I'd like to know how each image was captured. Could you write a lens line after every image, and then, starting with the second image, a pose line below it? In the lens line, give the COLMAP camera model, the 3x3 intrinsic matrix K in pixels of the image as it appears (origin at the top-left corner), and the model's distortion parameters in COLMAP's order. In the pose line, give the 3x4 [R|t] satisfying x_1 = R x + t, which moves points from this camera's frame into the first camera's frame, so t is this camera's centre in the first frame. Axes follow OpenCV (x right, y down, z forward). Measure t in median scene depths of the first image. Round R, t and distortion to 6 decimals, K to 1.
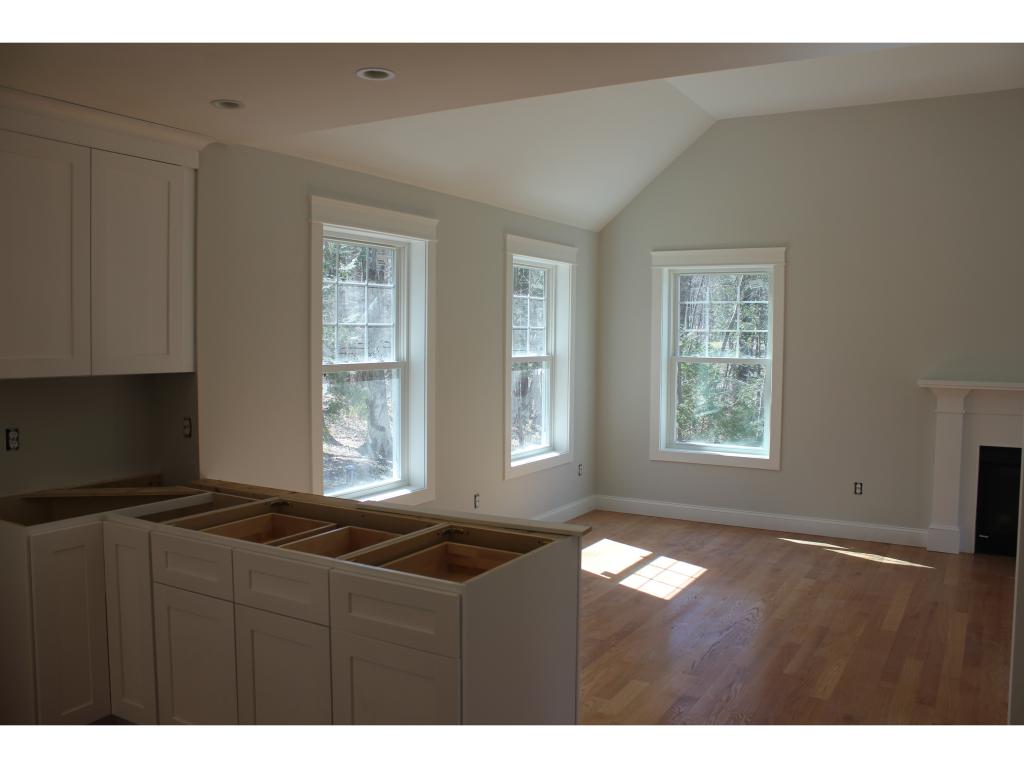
lens RADIAL K [[855.4, 0, 512.6], [0, 855.4, 379.2], [0, 0, 1]] dist [-0.099275, 0.011759]
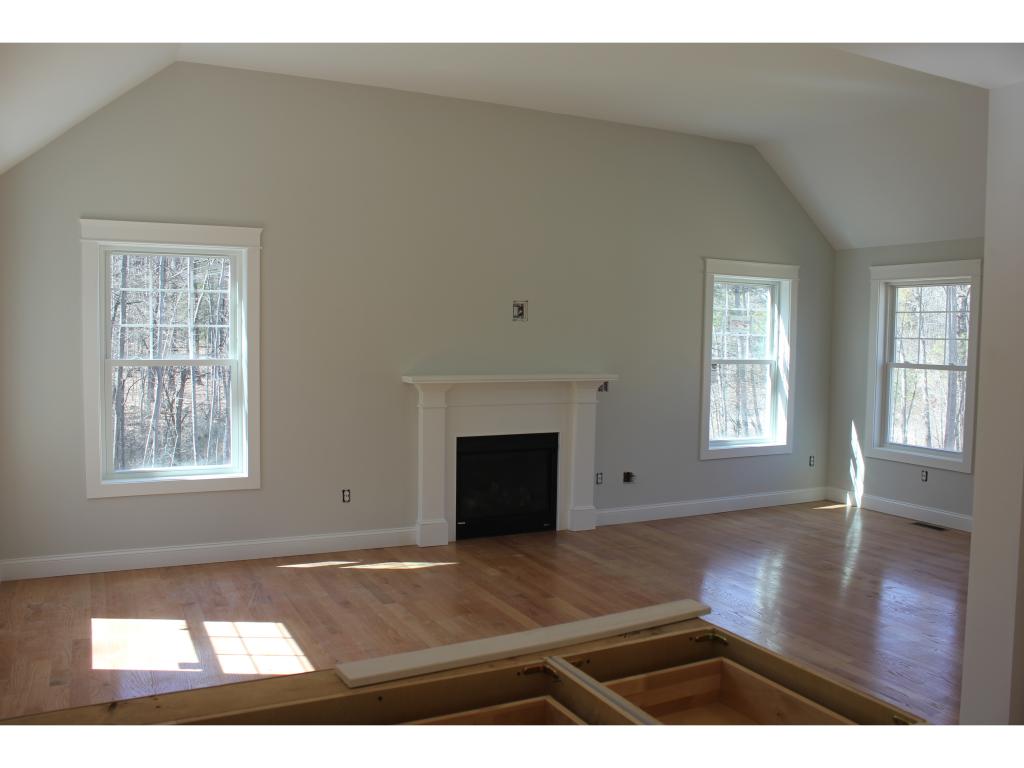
lens RADIAL K [[855.4, 0, 509.6], [0, 855.4, 389.7], [0, 0, 1]] dist [-0.099275, 0.011759]
pose [[0.562783, -0.054458, 0.824809, -0.271176], [0.038975, 0.998466, 0.039330, -0.018092], [-0.825685, 0.010013, 0.564042, 0.336235]]
